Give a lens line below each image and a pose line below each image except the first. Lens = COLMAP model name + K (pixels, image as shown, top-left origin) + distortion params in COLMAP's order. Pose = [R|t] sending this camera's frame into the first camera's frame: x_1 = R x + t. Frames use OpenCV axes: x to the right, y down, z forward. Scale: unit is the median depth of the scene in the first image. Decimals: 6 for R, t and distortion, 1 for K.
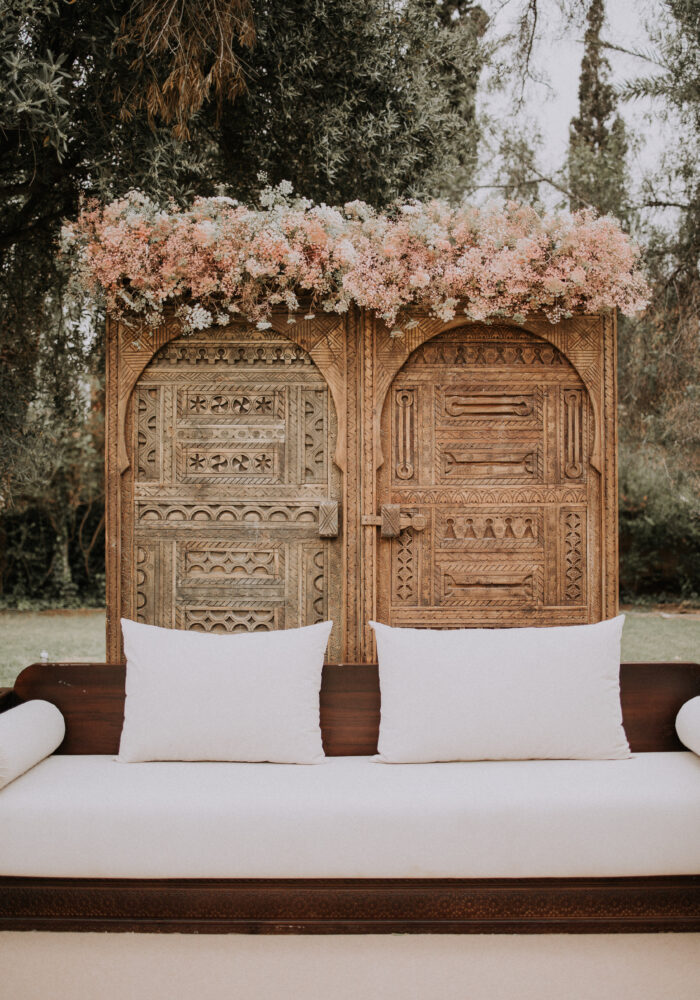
lens RADIAL K [[1078.5, 0, 349.7], [0, 1078.5, 501.4], [0, 0, 1]] dist [-0.069768, 0.006980]
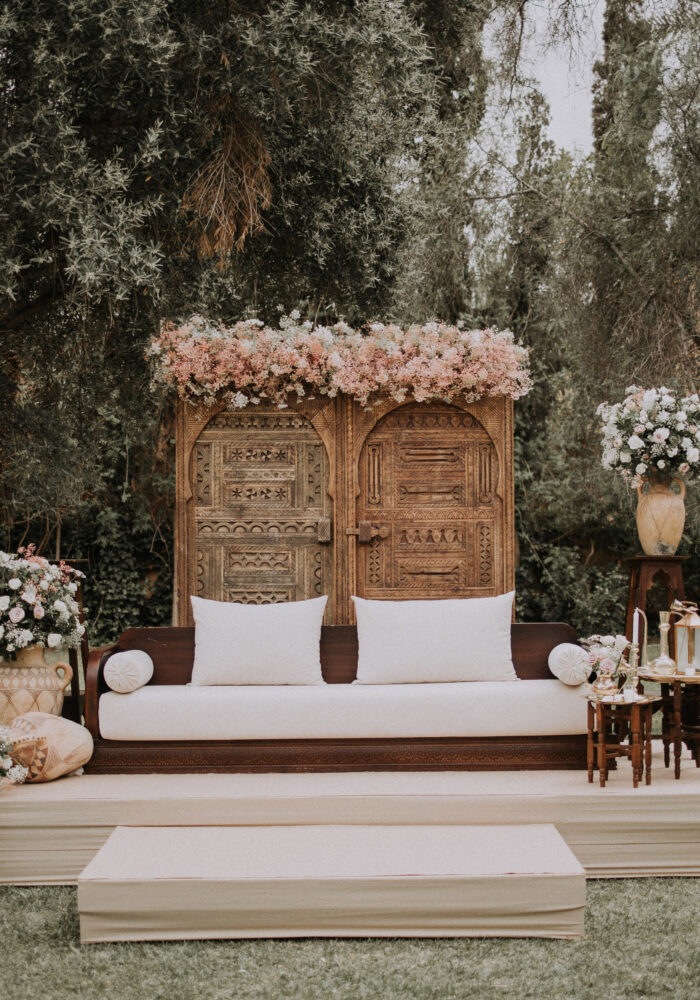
lens RADIAL K [[1570.2, 0, 352.2], [0, 1570.2, 496.5], [0, 0, 1]] dist [-0.077457, -0.040214]
pose [[0.999912, -0.005537, 0.012020, -0.006478], [0.005684, 0.999910, -0.012188, -0.004488], [-0.011951, 0.012255, 0.999853, -1.206786]]
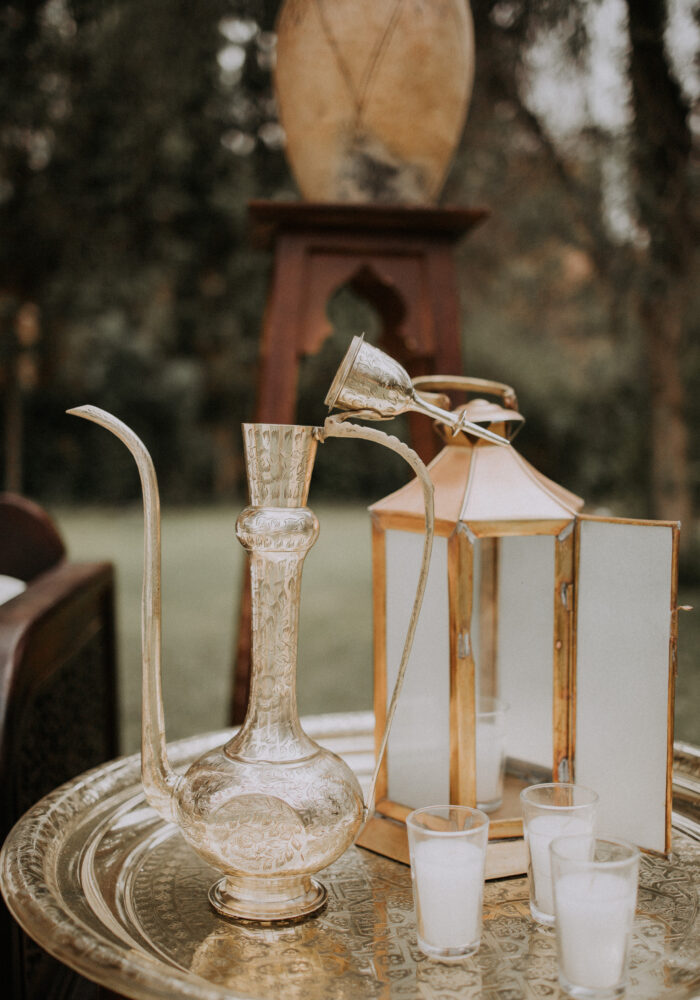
lens RADIAL K [[1081.4, 0, 363.3], [0, 1081.4, 522.9], [0, 0, 1]] dist [-0.083176, 0.023652]
pose [[0.996572, -0.011955, 0.081859, 0.408633], [0.003810, 0.995085, 0.098948, 0.117882], [-0.082639, -0.098297, 0.991720, 0.570979]]
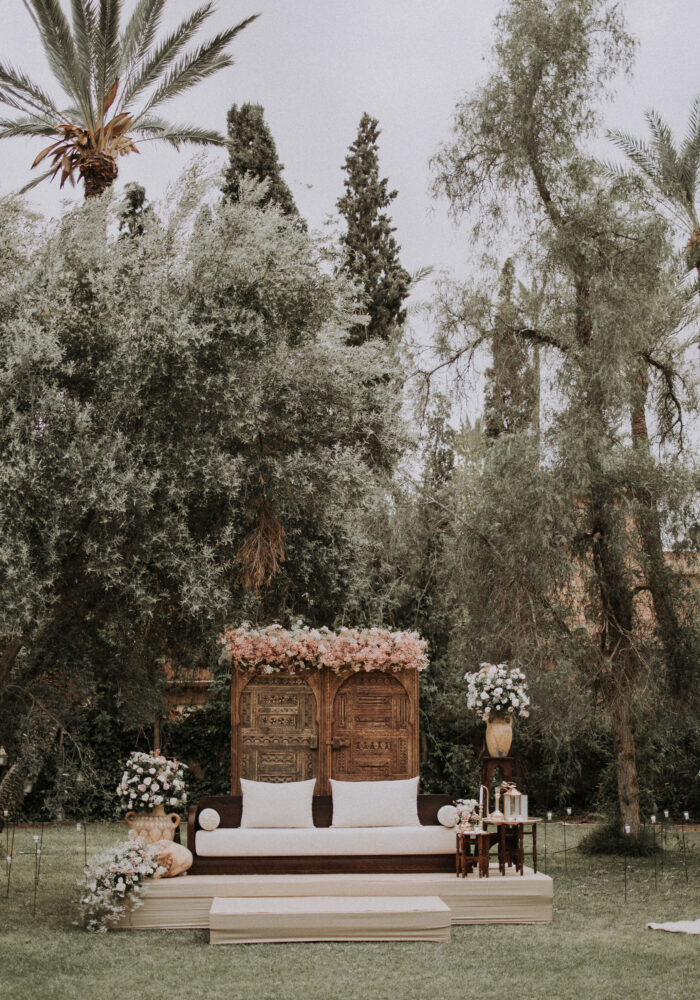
lens RADIAL K [[1570.2, 0, 352.2], [0, 1570.2, 496.5], [0, 0, 1]] dist [-0.077457, -0.040214]
pose [[0.997690, 0.010083, 0.067184, -0.194620], [-0.001131, 0.991254, -0.131966, -0.076374], [-0.067927, 0.131585, 0.988975, -3.000297]]
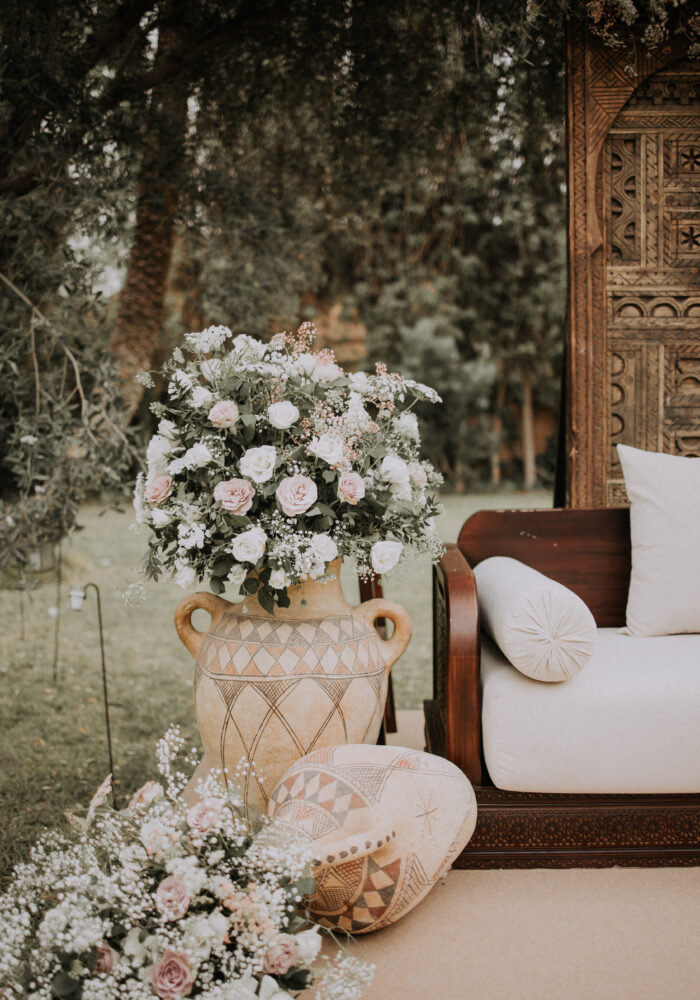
lens RADIAL K [[1065.0, 0, 347.9], [0, 1065.0, 505.3], [0, 0, 1]] dist [-0.064248, 0.025516]
pose [[0.999787, -0.009681, -0.018209, -0.369766], [0.011463, 0.994878, 0.100432, 0.071601], [0.017143, -0.100620, 0.994777, 0.253062]]
